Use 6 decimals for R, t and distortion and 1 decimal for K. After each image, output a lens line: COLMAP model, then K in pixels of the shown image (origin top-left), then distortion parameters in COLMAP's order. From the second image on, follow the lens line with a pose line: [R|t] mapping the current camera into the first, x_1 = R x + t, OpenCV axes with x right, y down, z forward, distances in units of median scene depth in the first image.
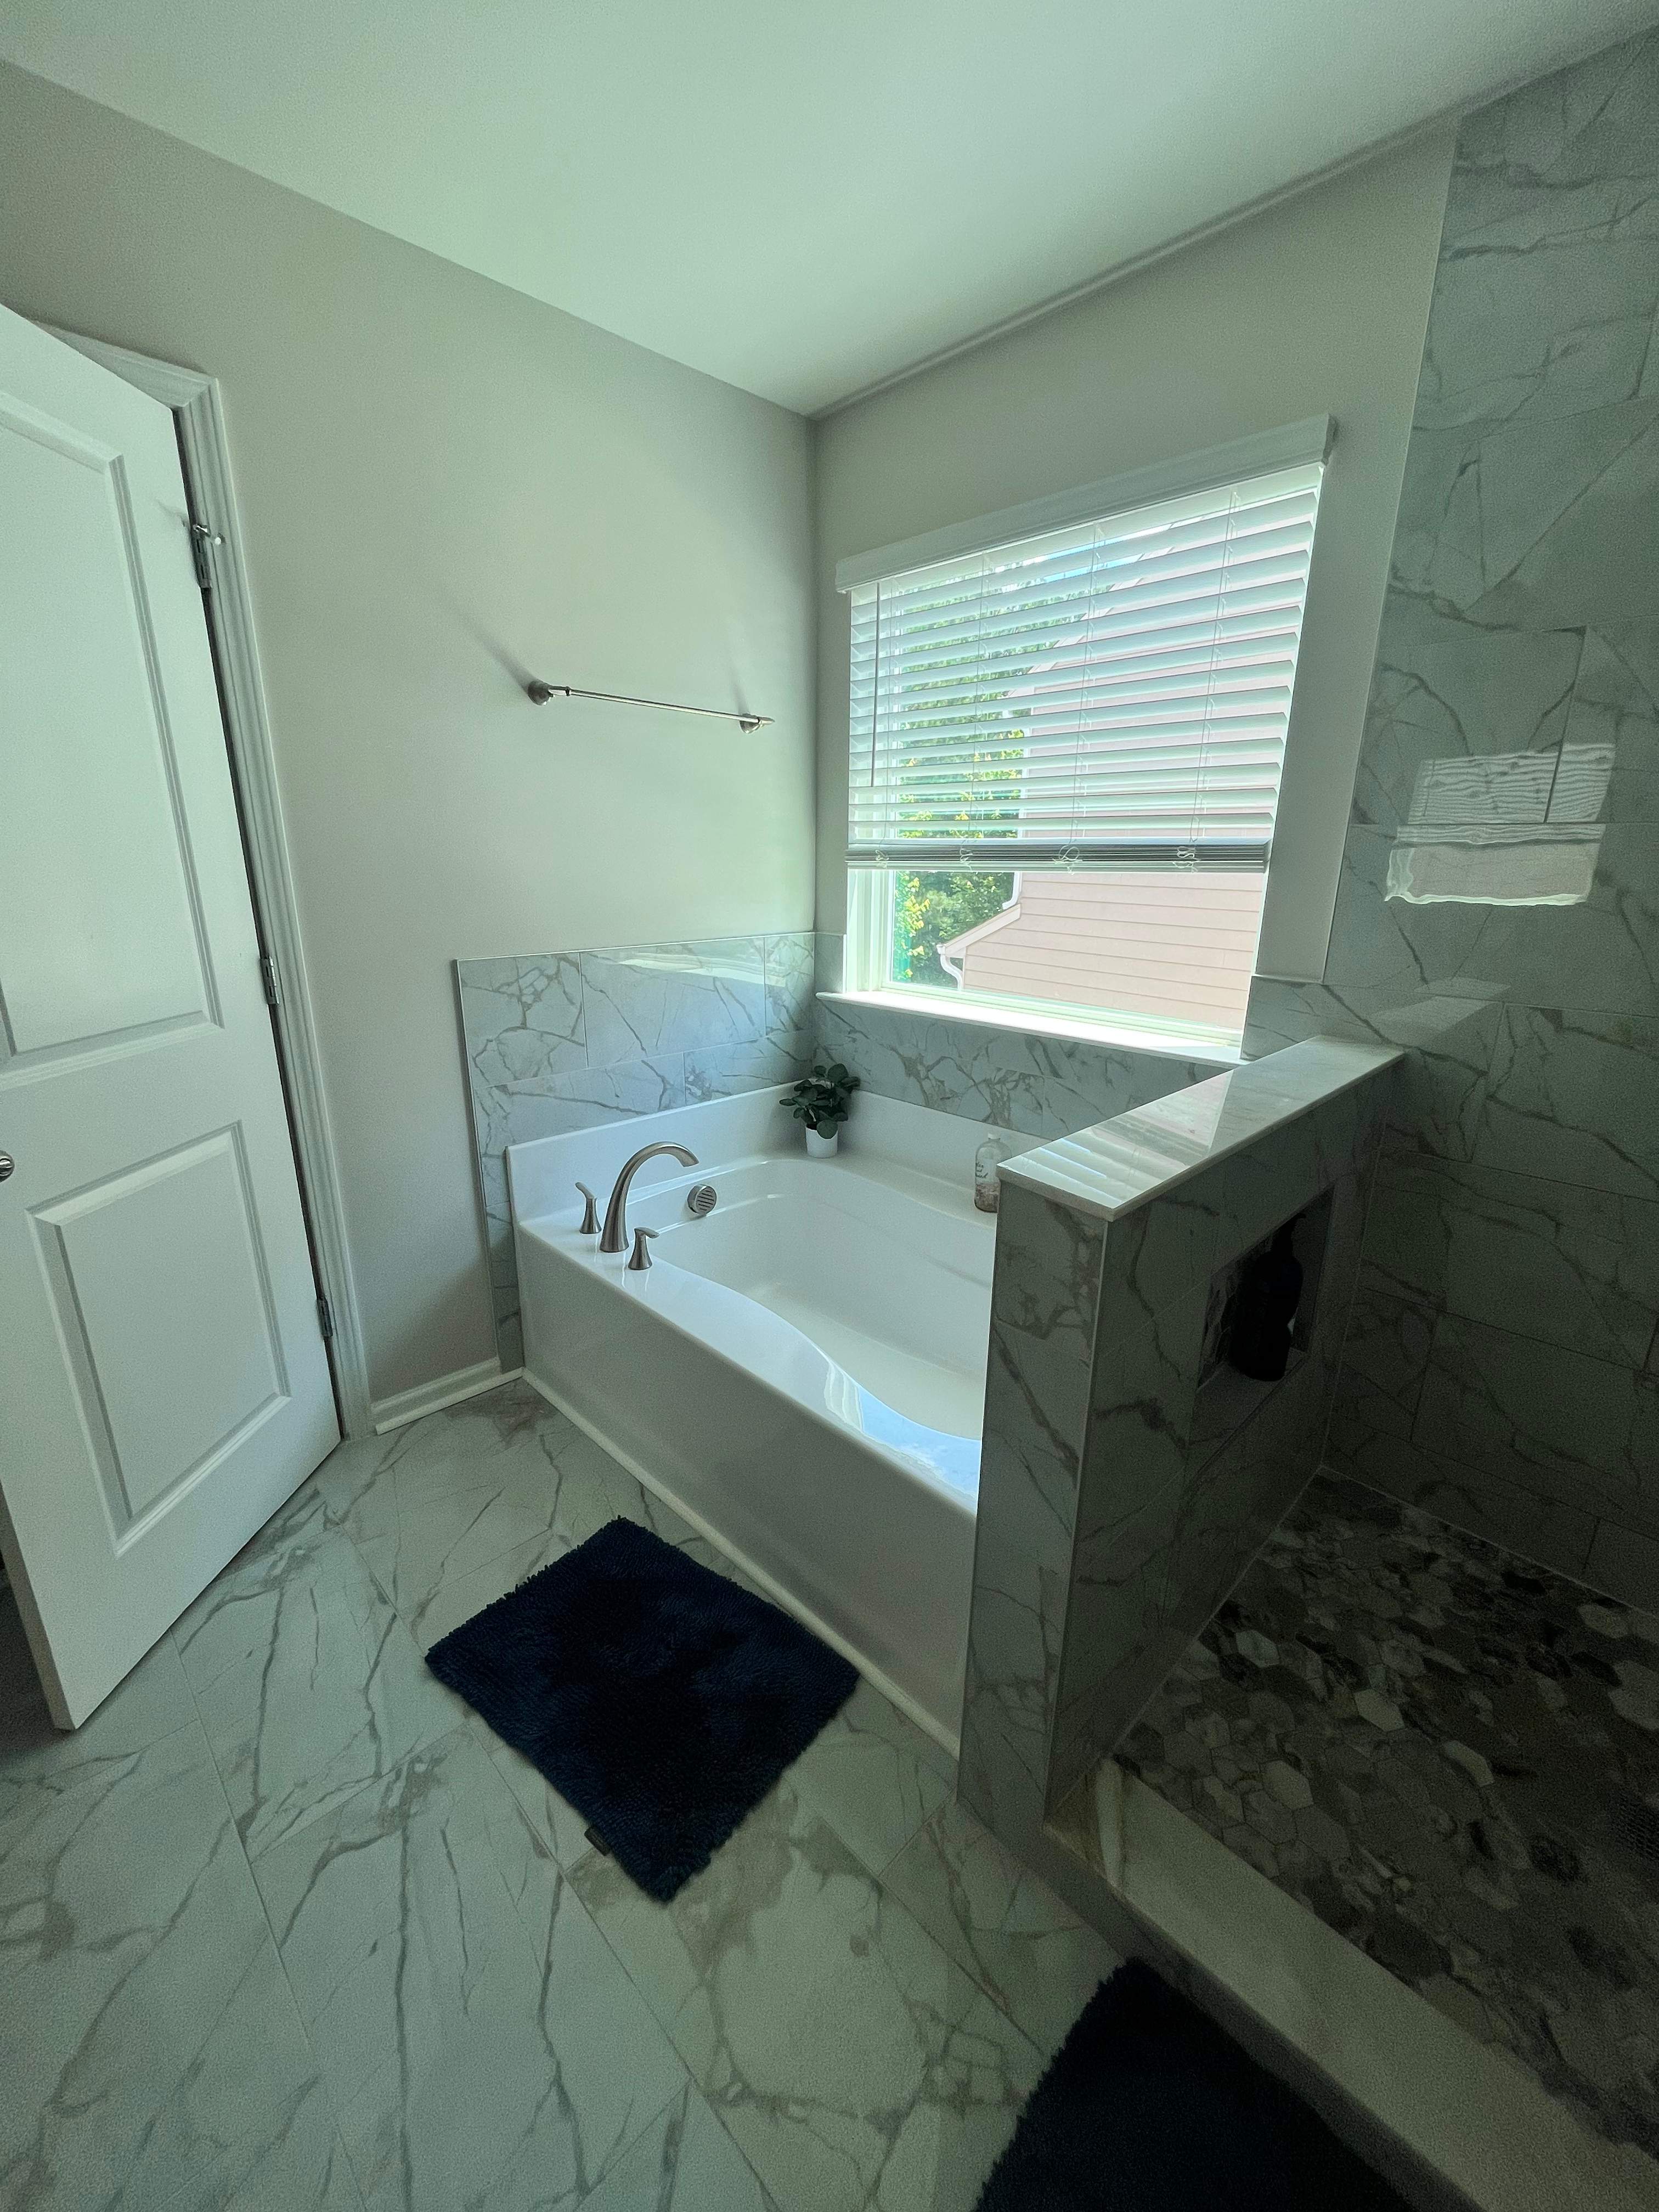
lens RADIAL K [[892.4, 0, 832.5], [0, 892.4, 1105.7], [0, 0, 1]] dist [-0.003290, -0.000247]
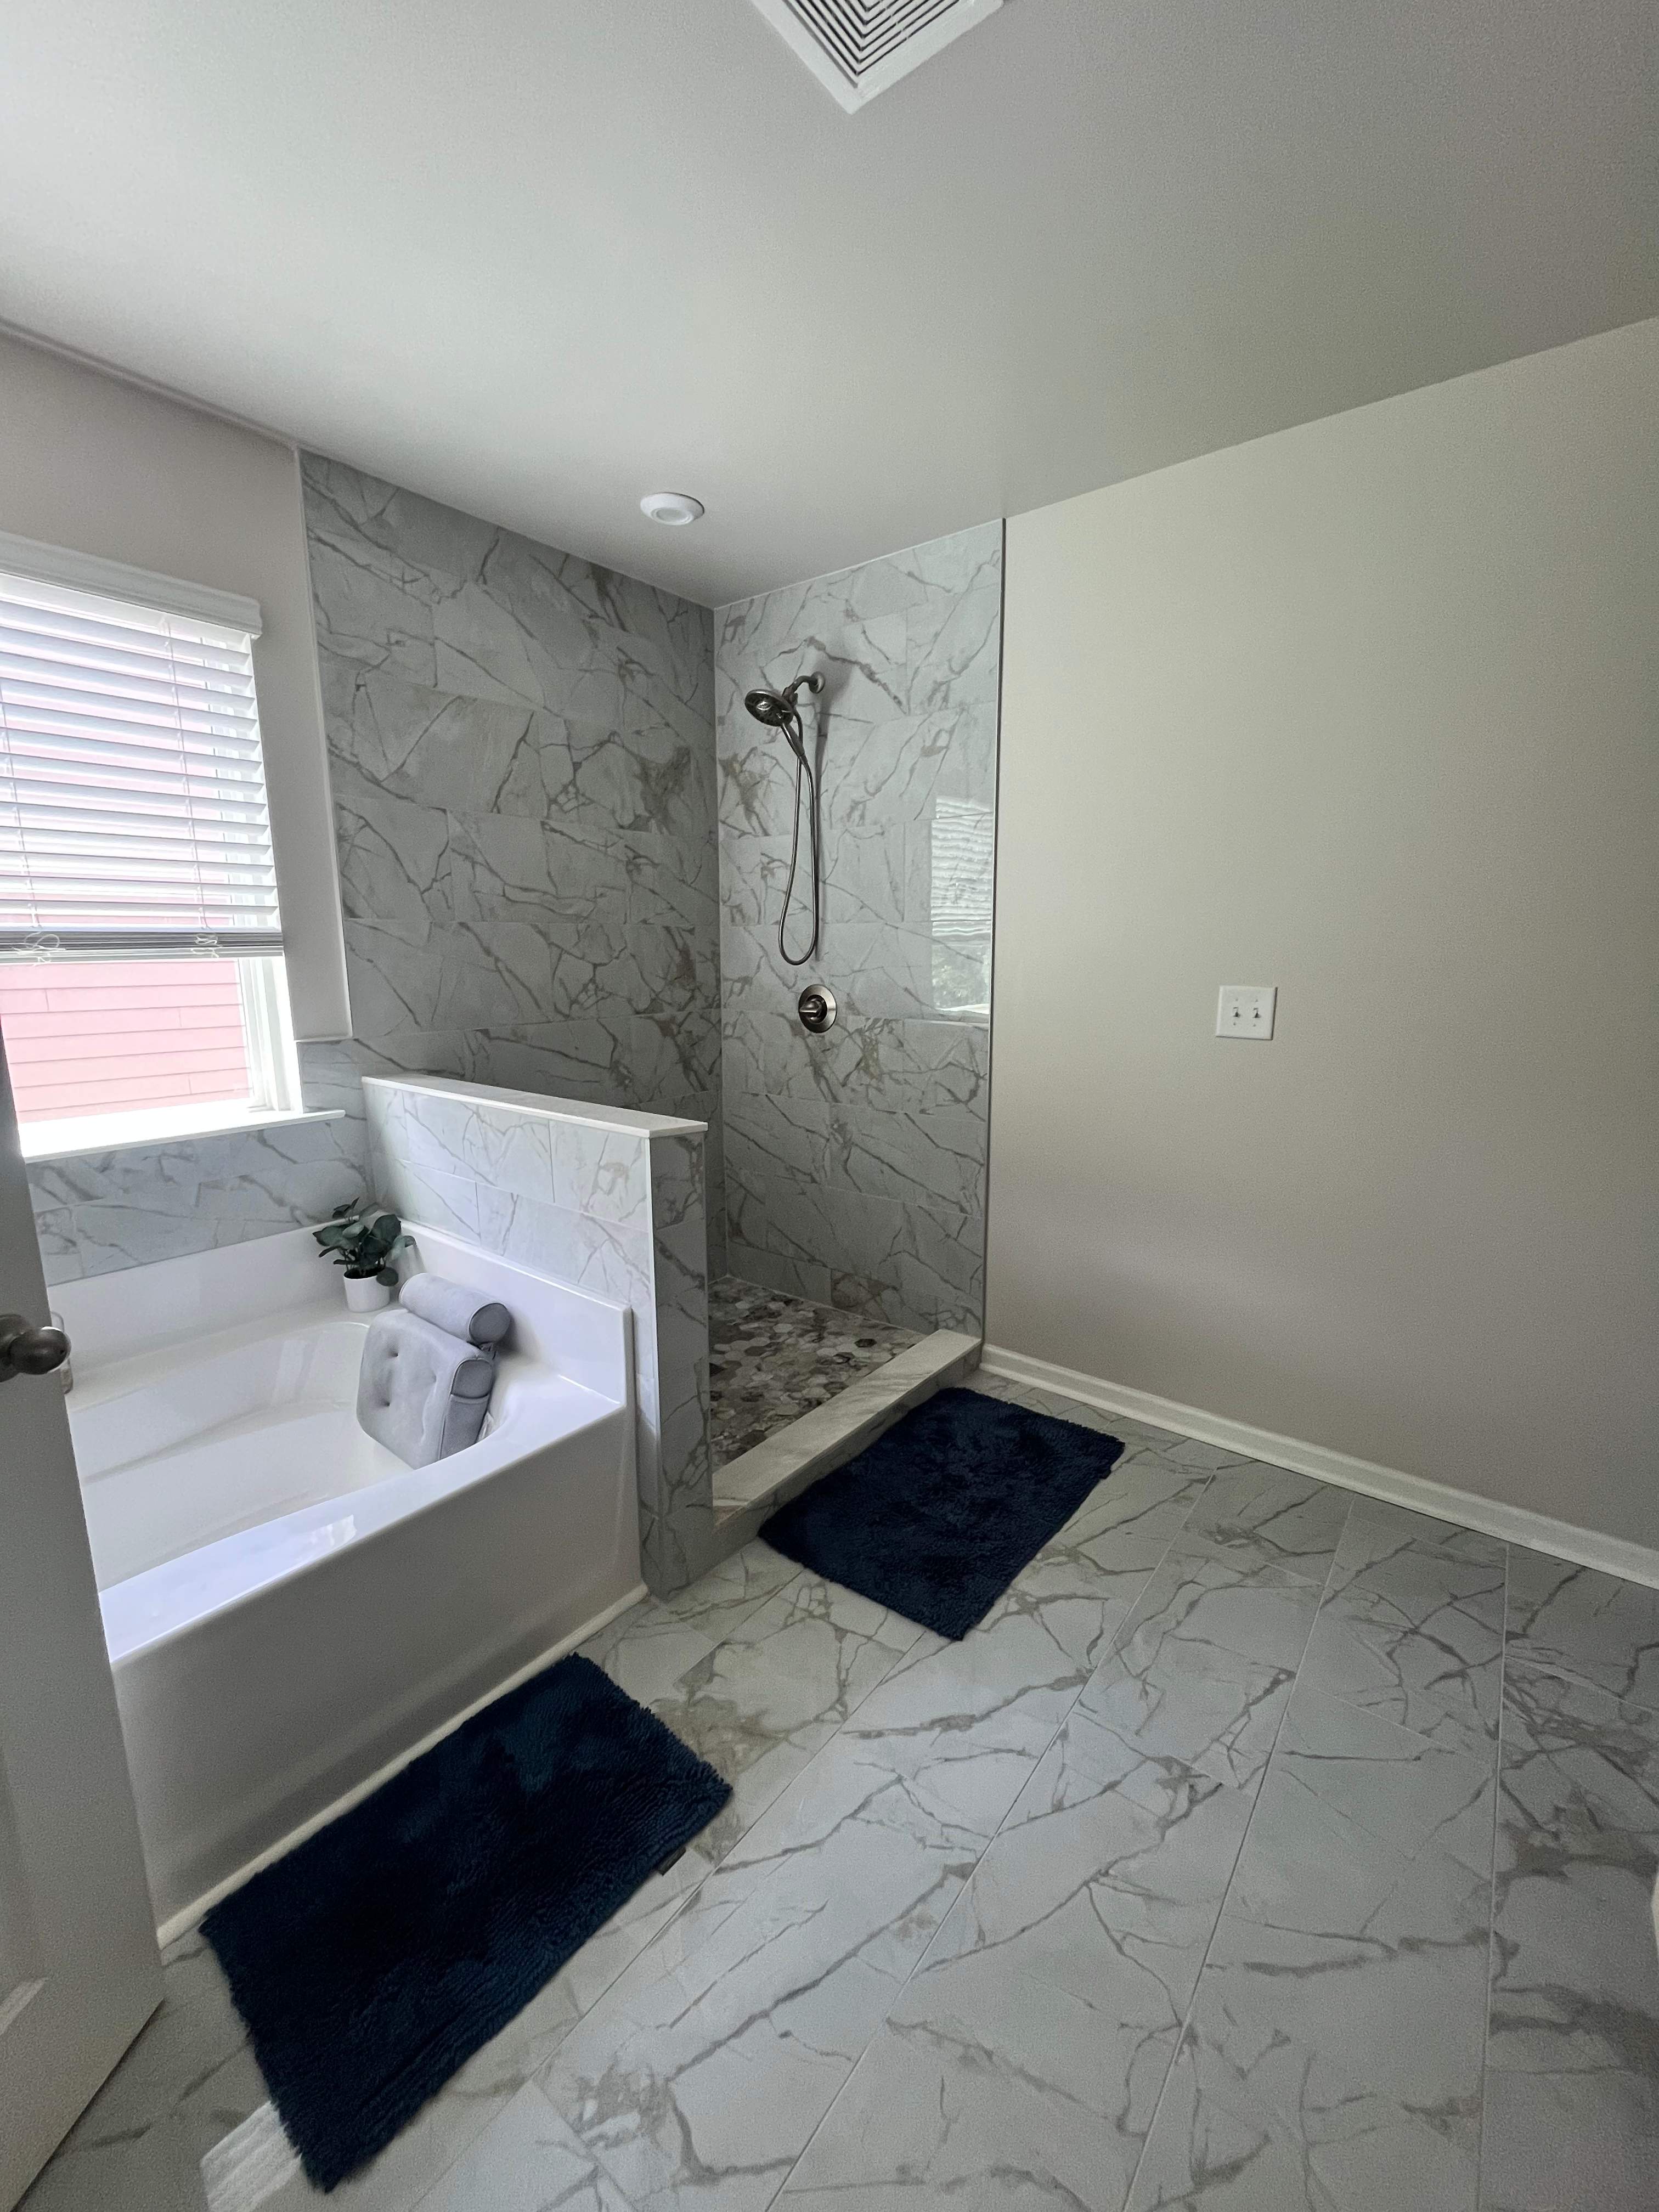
lens RADIAL K [[892.4, 0, 831.8], [0, 892.4, 1106.3], [0, 0, 1]] dist [-0.003290, -0.000247]
pose [[-0.127766, -0.187285, 0.973961, -0.917065], [0.273021, 0.937428, 0.216075, -0.150014], [-0.953486, 0.293518, -0.068639, 0.511834]]
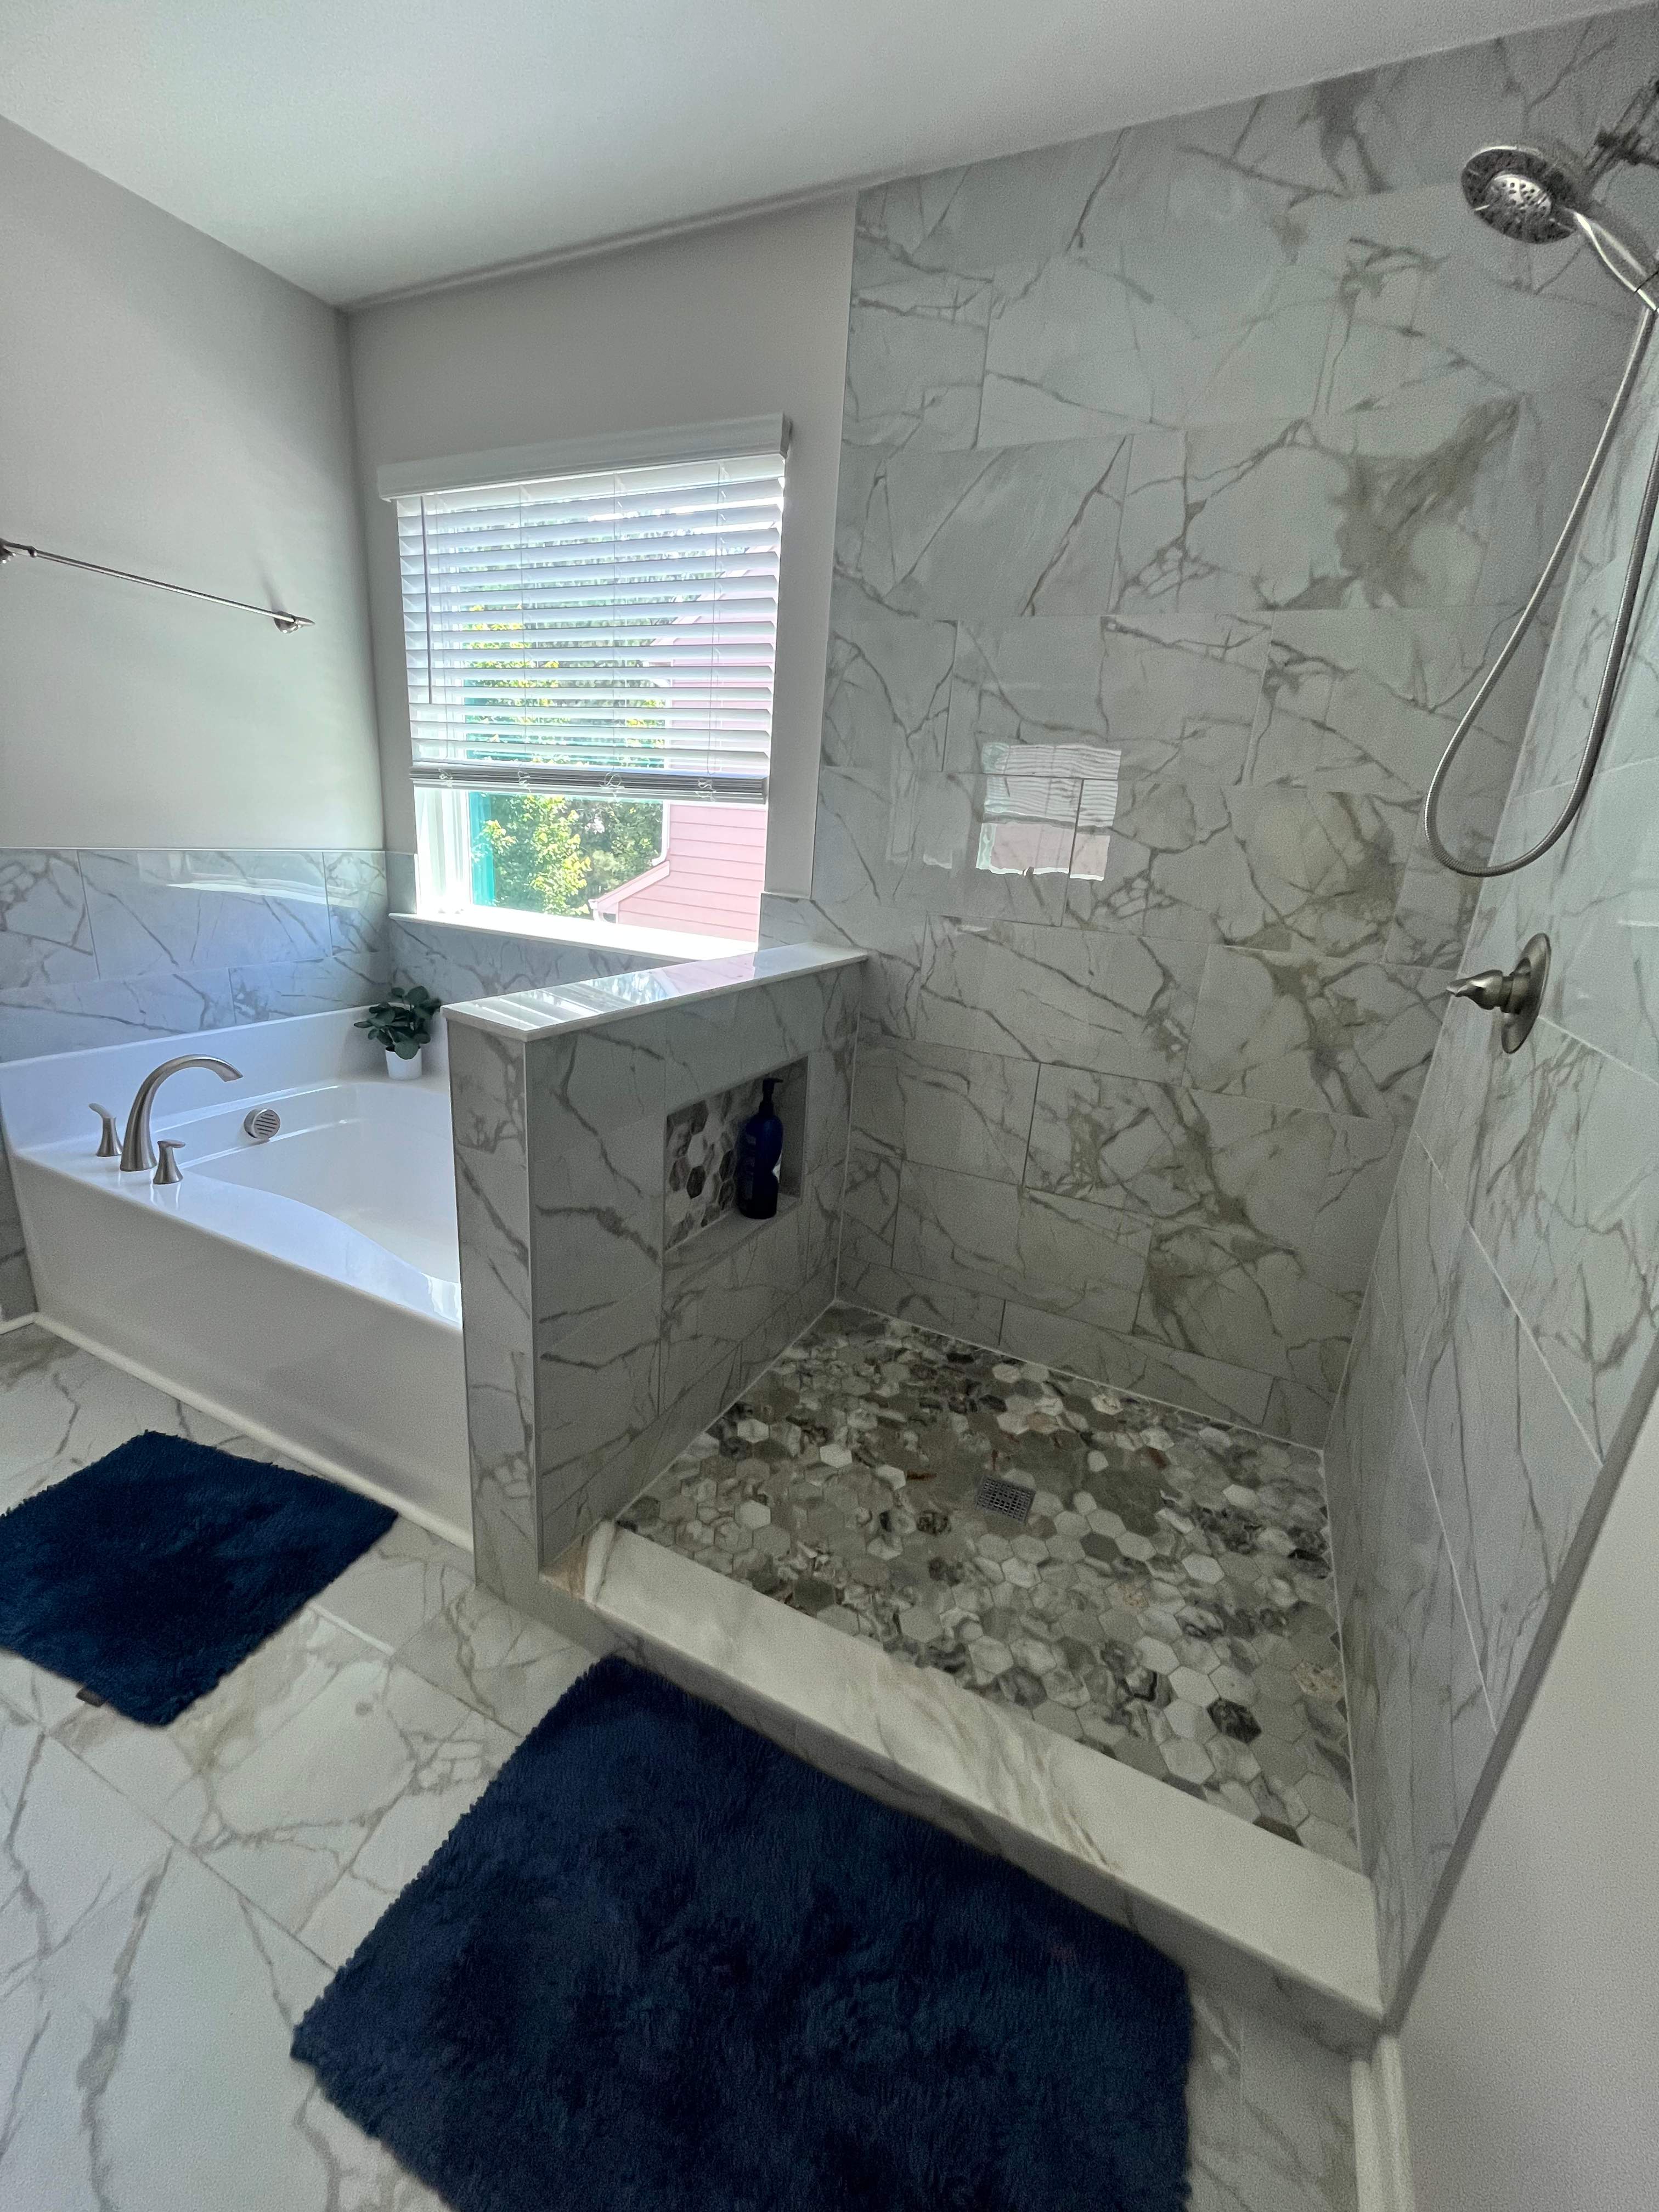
lens RADIAL K [[892.4, 0, 831.9], [0, 892.4, 1105.9], [0, 0, 1]] dist [-0.003290, -0.000247]
pose [[0.939289, -0.042941, 0.340429, 0.170048], [0.030737, 0.998679, 0.041167, 0.107157], [-0.341747, -0.028204, 0.939369, -0.177337]]
